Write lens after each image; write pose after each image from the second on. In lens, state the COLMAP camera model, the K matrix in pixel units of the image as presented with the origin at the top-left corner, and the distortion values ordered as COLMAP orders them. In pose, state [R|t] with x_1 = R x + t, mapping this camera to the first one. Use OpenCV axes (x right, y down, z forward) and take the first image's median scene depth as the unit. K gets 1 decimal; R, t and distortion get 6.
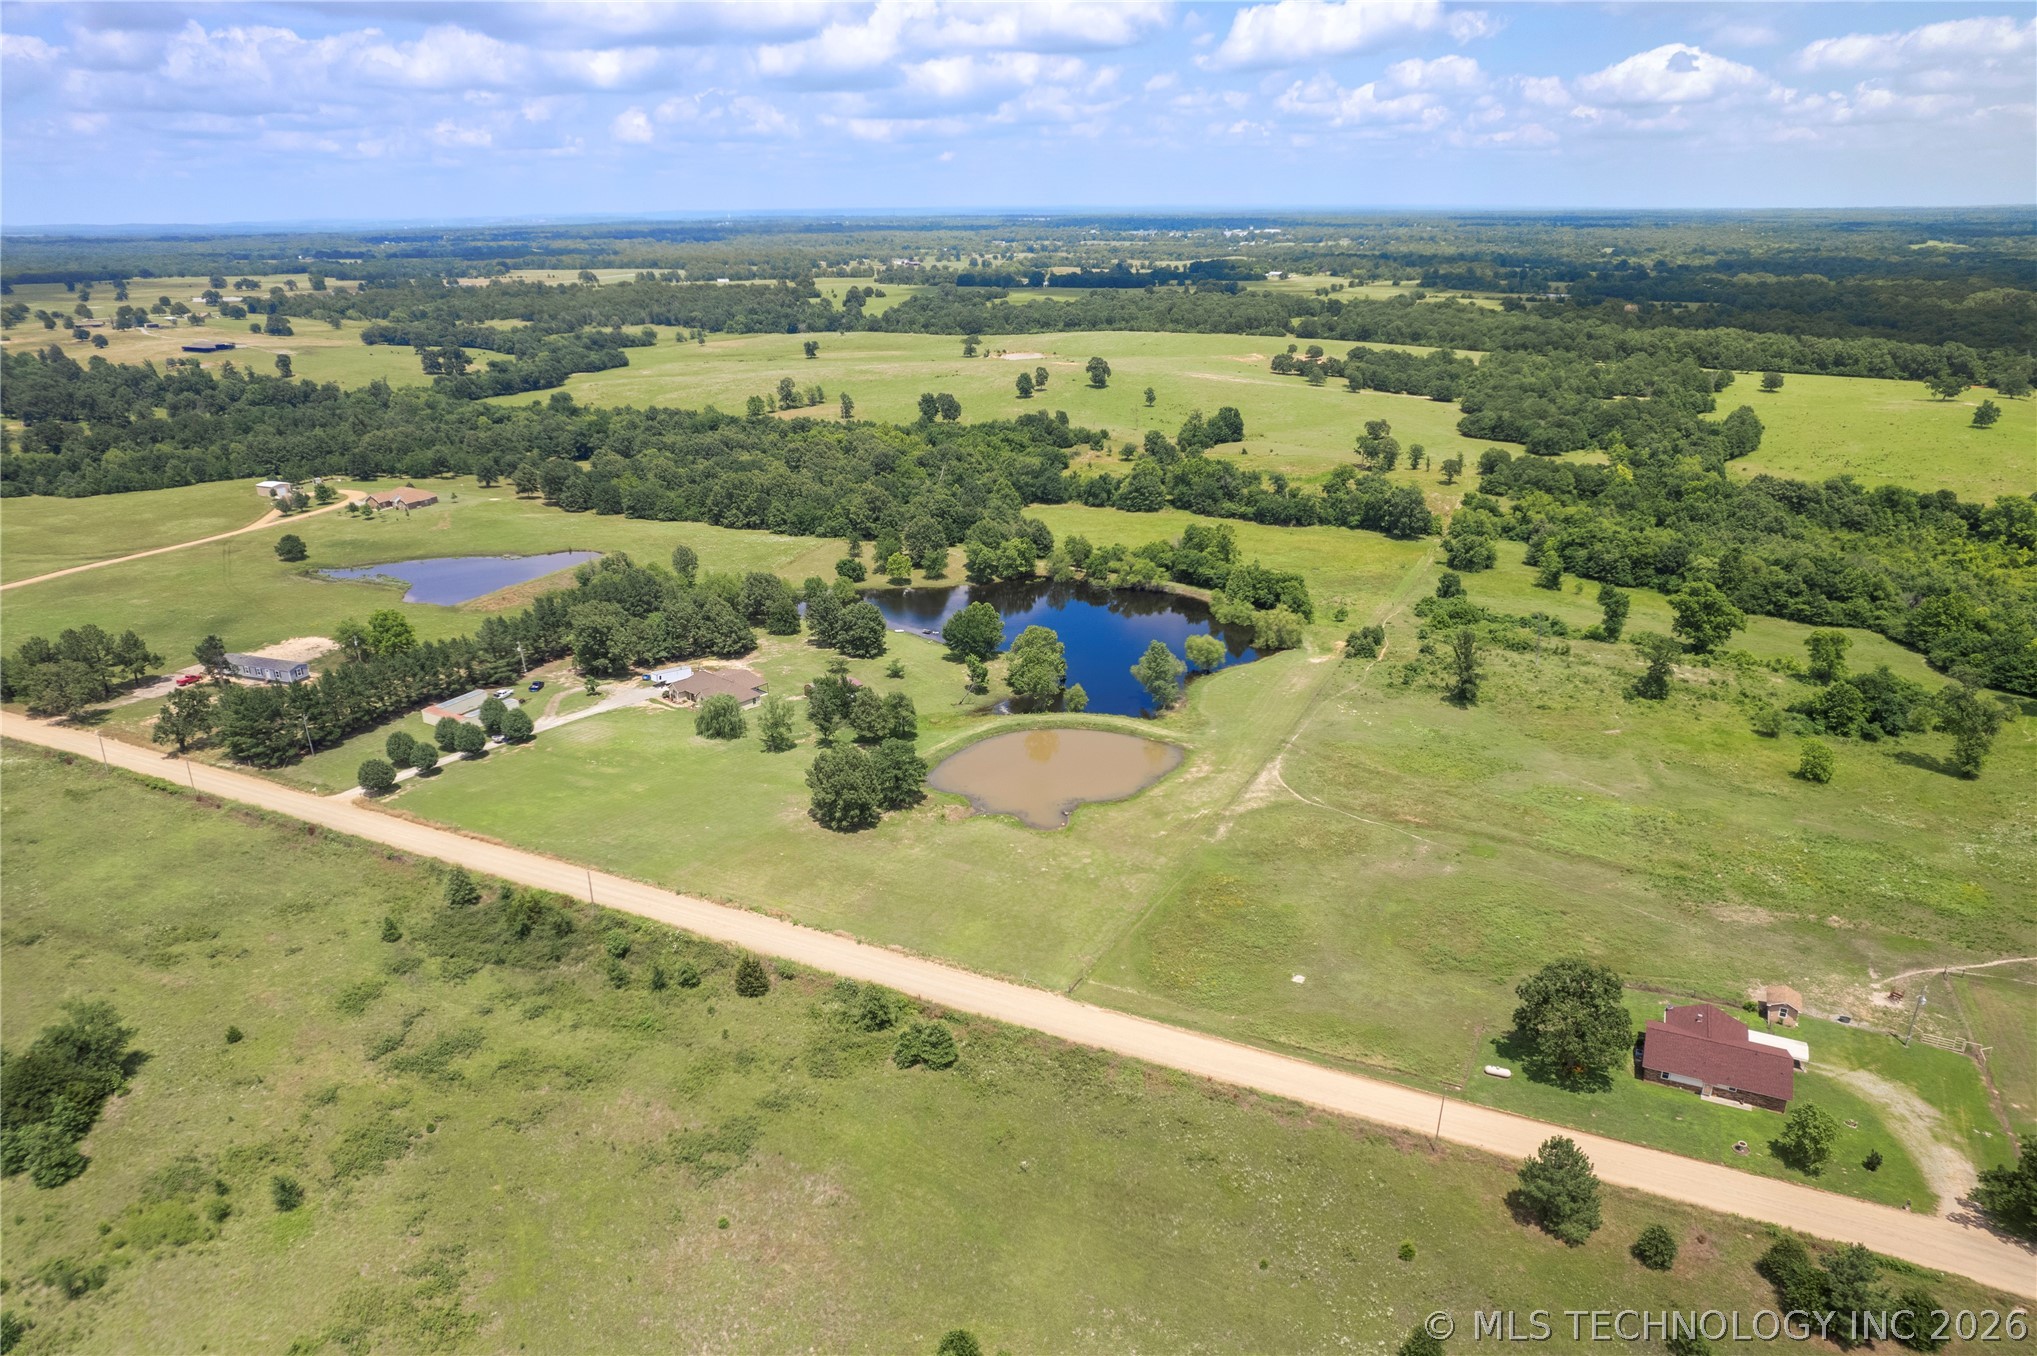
lens RADIAL K [[1316.8, 0, 1034.3], [0, 1316.8, 687.9], [0, 0, 1]] dist [-0.074003, 0.063274]
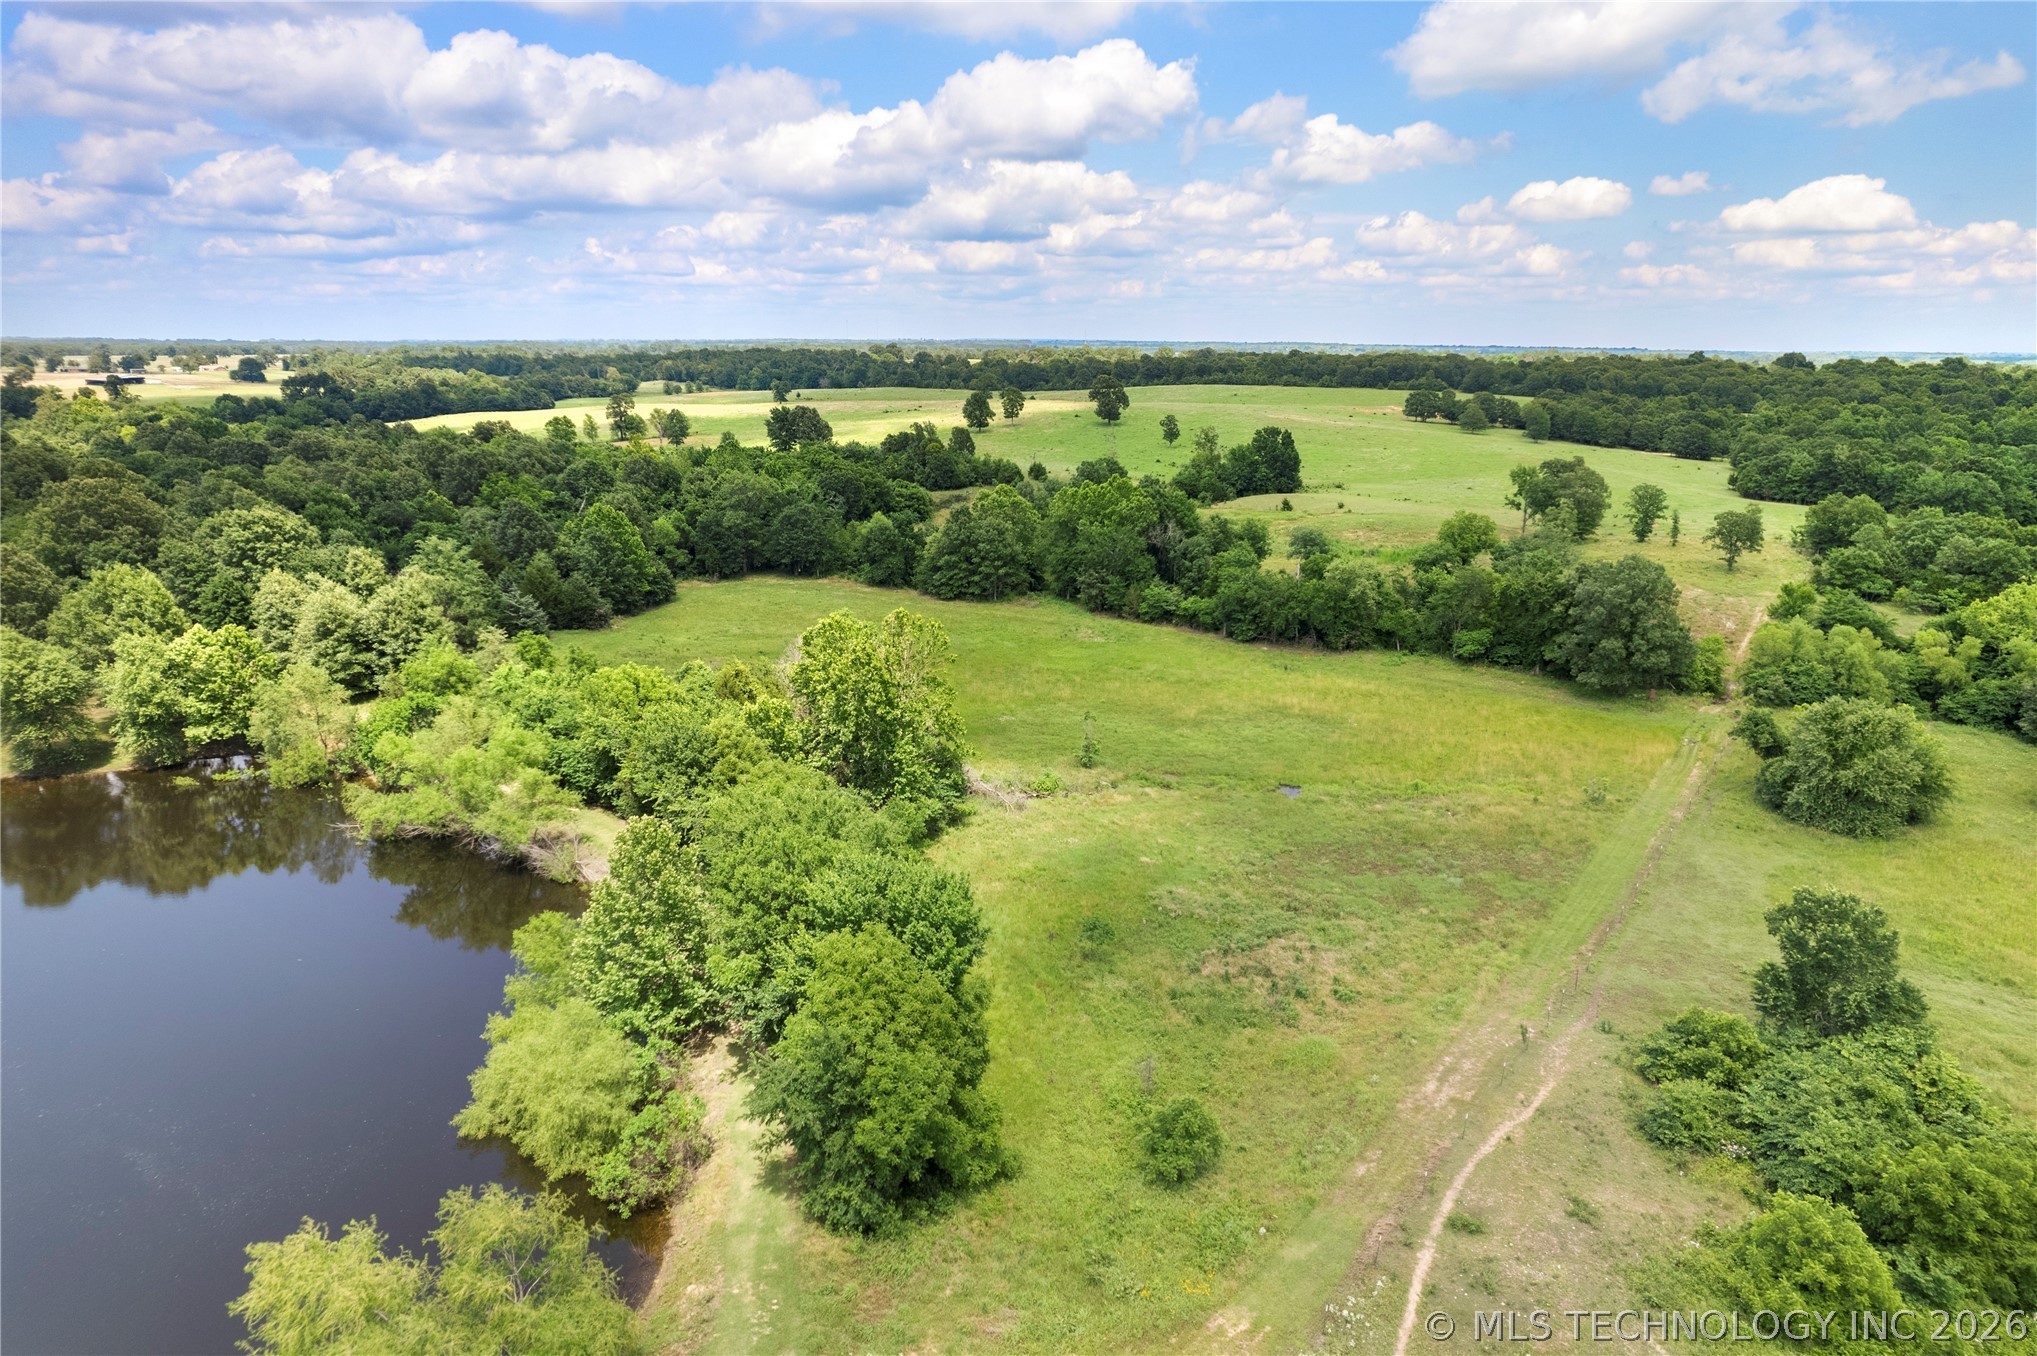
lens RADIAL K [[1316.8, 0, 1035.4], [0, 1316.8, 665.9], [0, 0, 1]] dist [-0.074003, 0.063274]
pose [[0.987134, 0.054556, -0.150302, 0.172075], [-0.071203, 0.991630, -0.107700, -0.070013], [0.143168, 0.117016, 0.982756, 0.597607]]
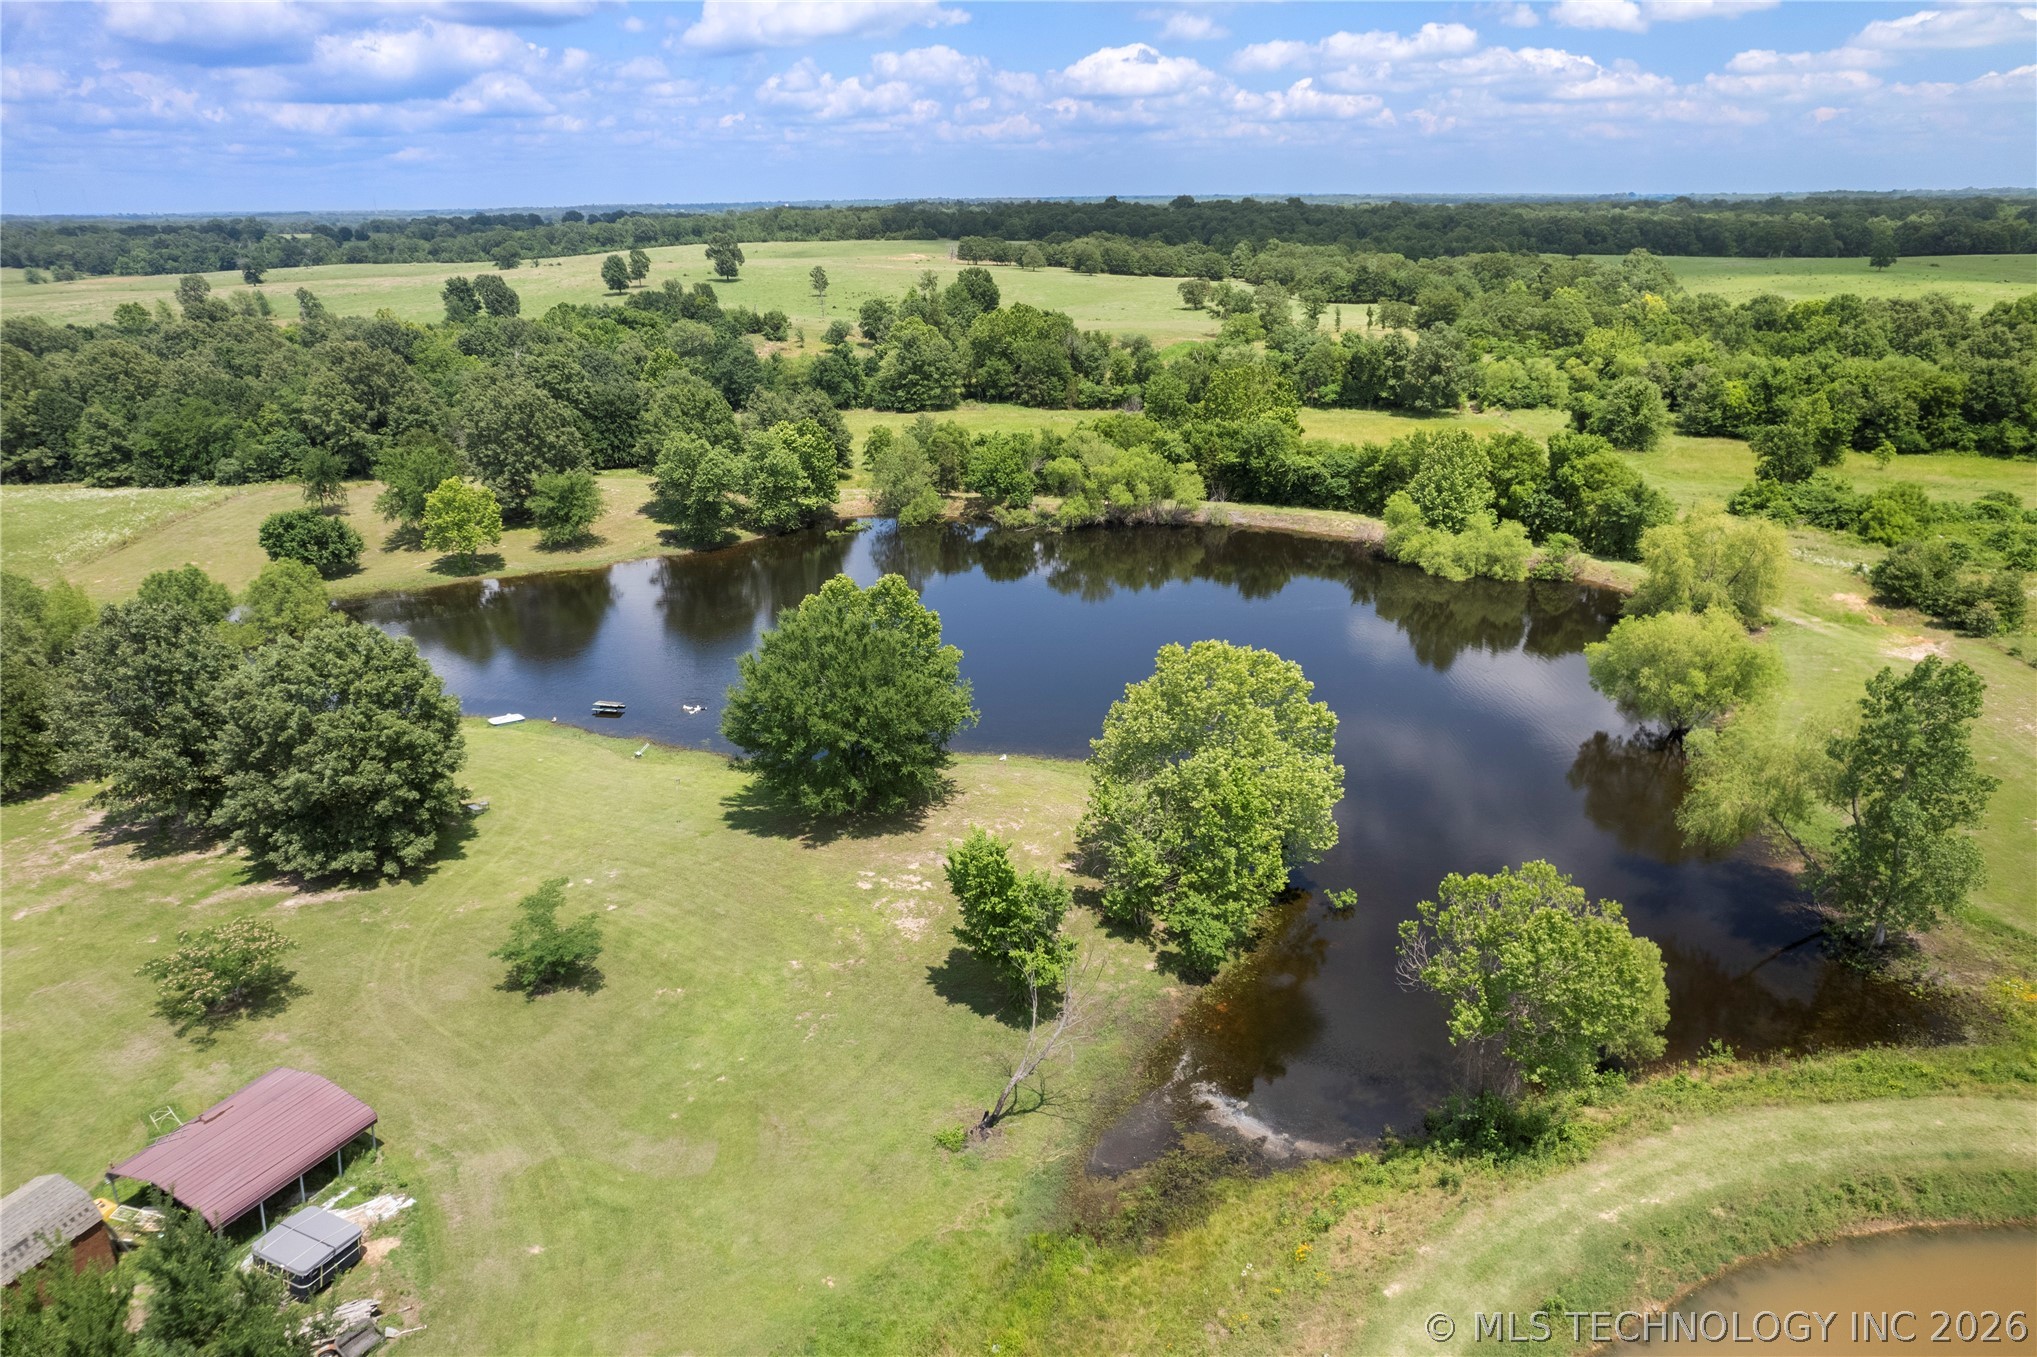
lens RADIAL K [[1316.8, 0, 1023.9], [0, 1316.8, 672.8], [0, 0, 1]] dist [-0.074003, 0.063274]
pose [[0.941833, -0.117812, 0.314756, -0.060359], [0.121402, 0.992569, 0.008247, -0.029778], [-0.313389, 0.030445, 0.949137, 0.500576]]
